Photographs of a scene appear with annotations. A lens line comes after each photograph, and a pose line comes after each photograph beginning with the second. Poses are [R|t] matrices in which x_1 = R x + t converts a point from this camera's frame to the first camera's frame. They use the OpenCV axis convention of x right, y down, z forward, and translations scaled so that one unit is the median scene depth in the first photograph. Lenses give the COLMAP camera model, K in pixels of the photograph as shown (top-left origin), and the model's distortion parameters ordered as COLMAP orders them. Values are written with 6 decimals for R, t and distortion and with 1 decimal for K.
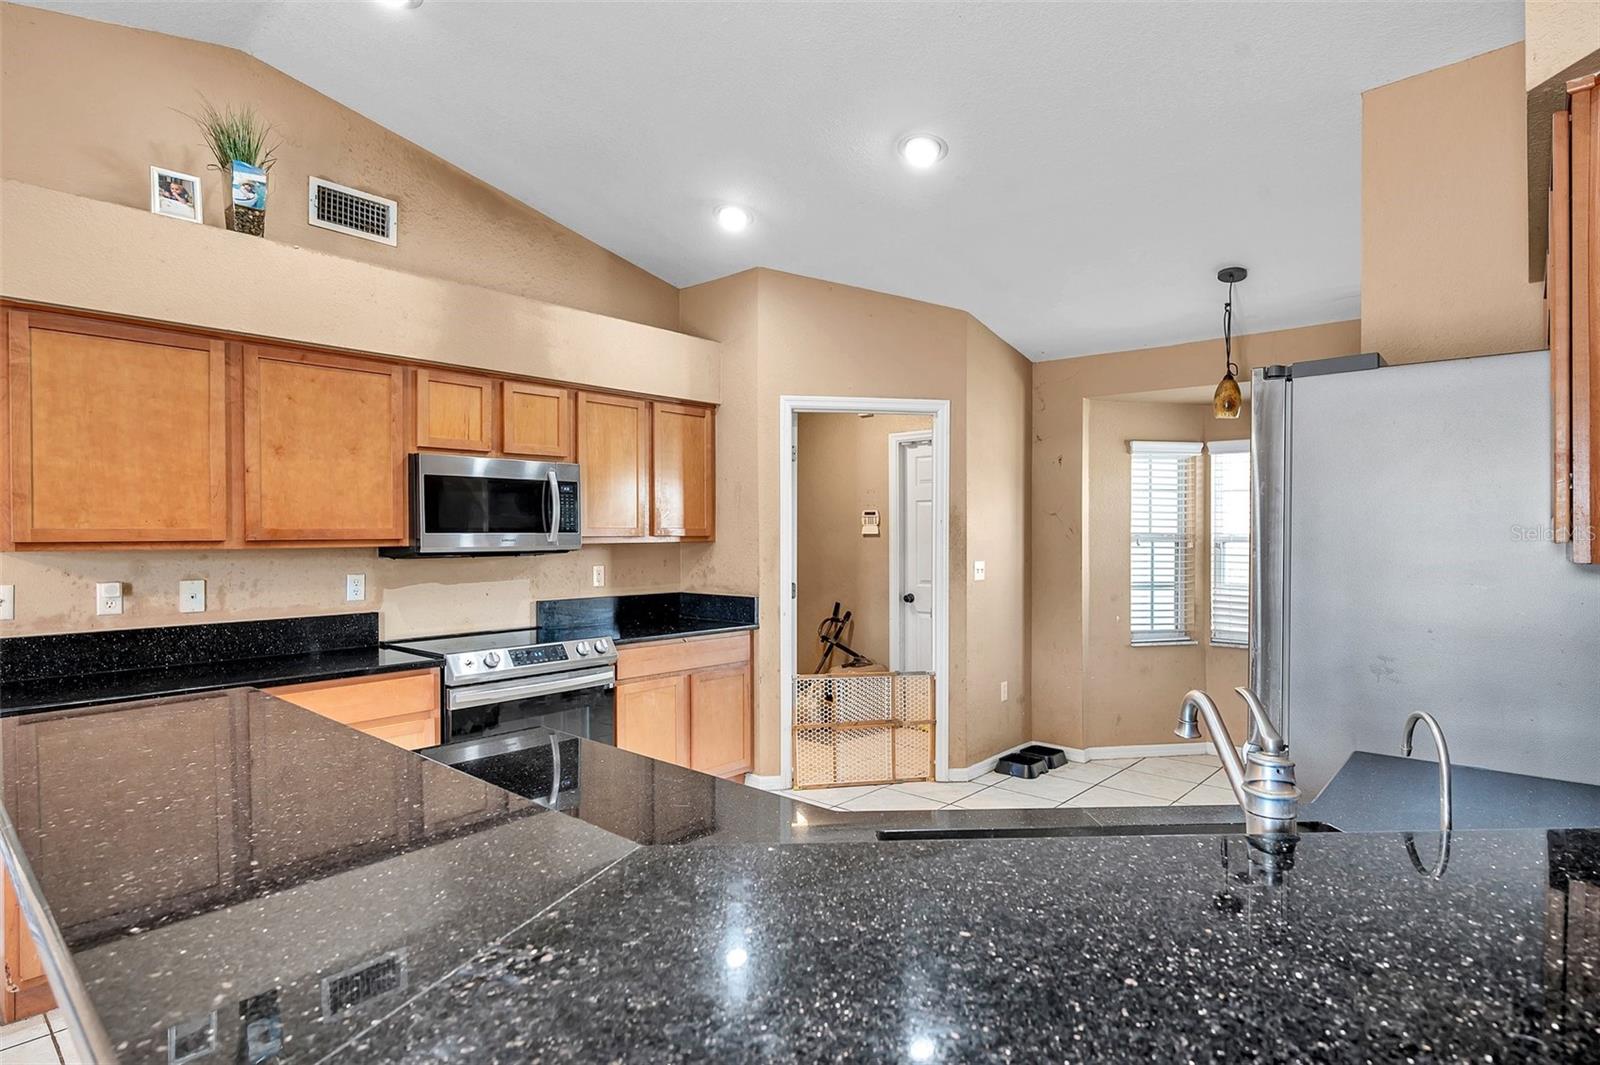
lens RADIAL K [[850.9, 0, 804.2], [0, 850.9, 532.1], [0, 0, 1]] dist [0.002721, 0.001054]
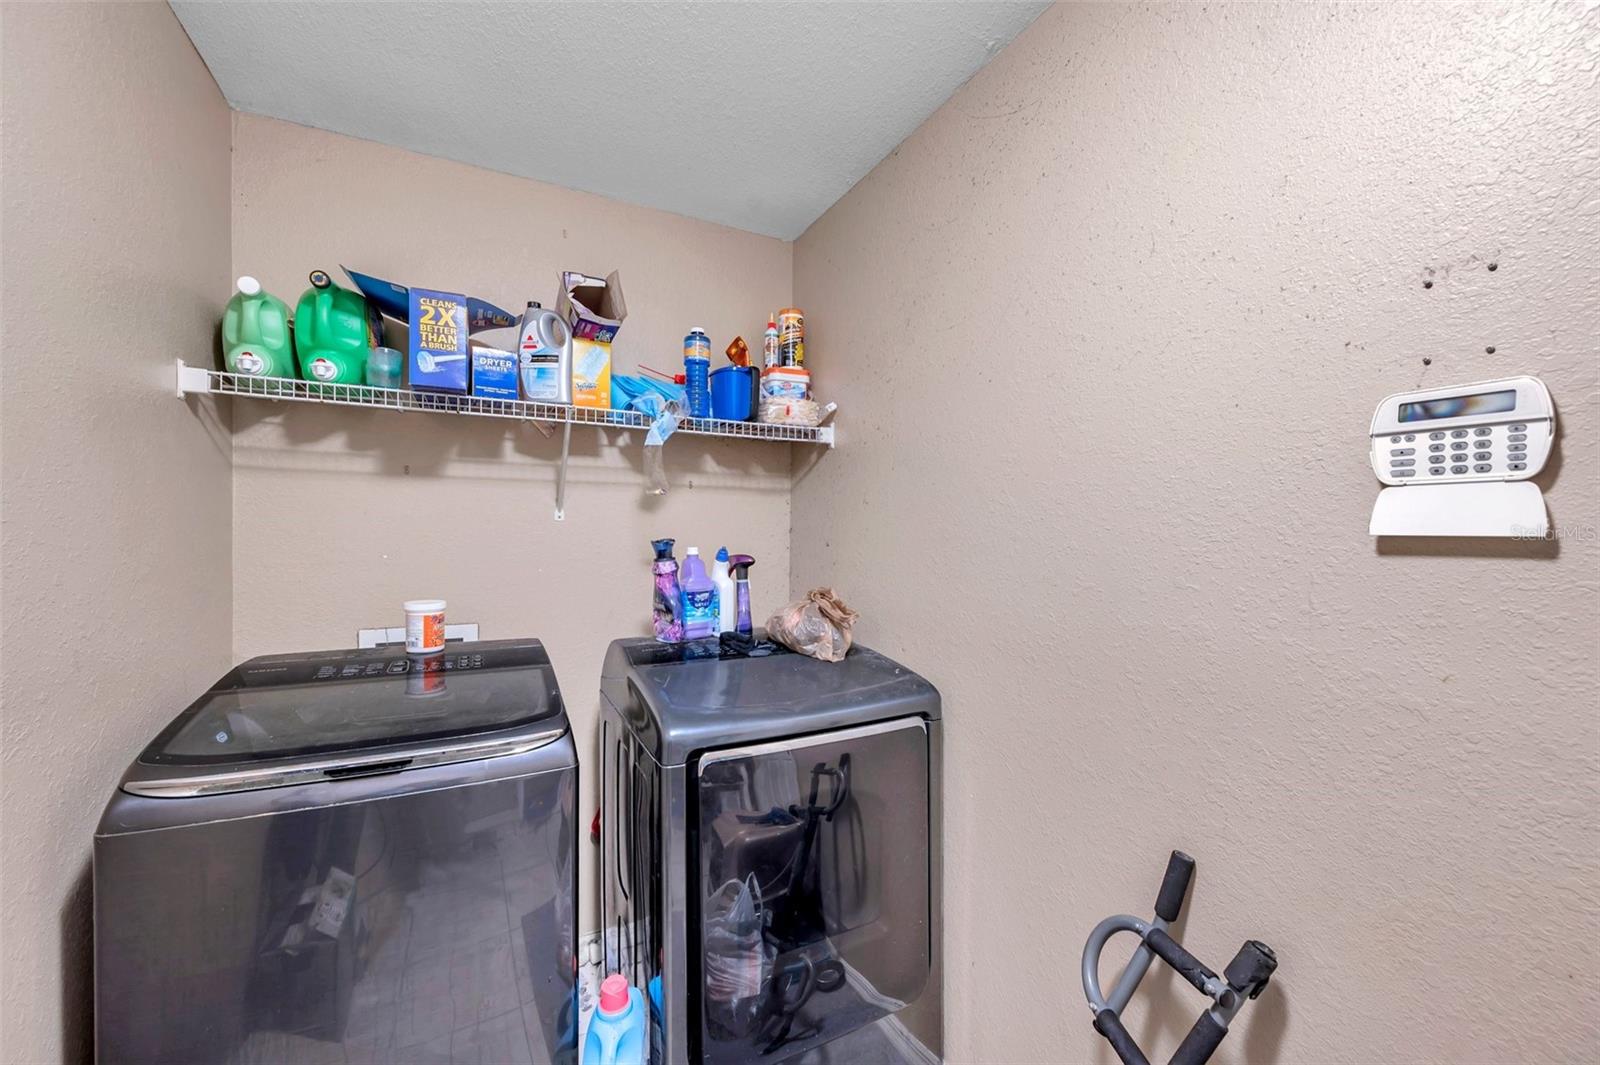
lens RADIAL K [[631.9, 0, 798.0], [0, 631.9, 531.5], [0, 0, 1]] dist [-0.001027, -0.000061]
pose [[0.930175, 0.002249, -0.367110, 0.008501], [-0.000510, 0.999988, 0.004834, 0.000751], [0.367116, -0.004310, 0.930165, 0.834454]]
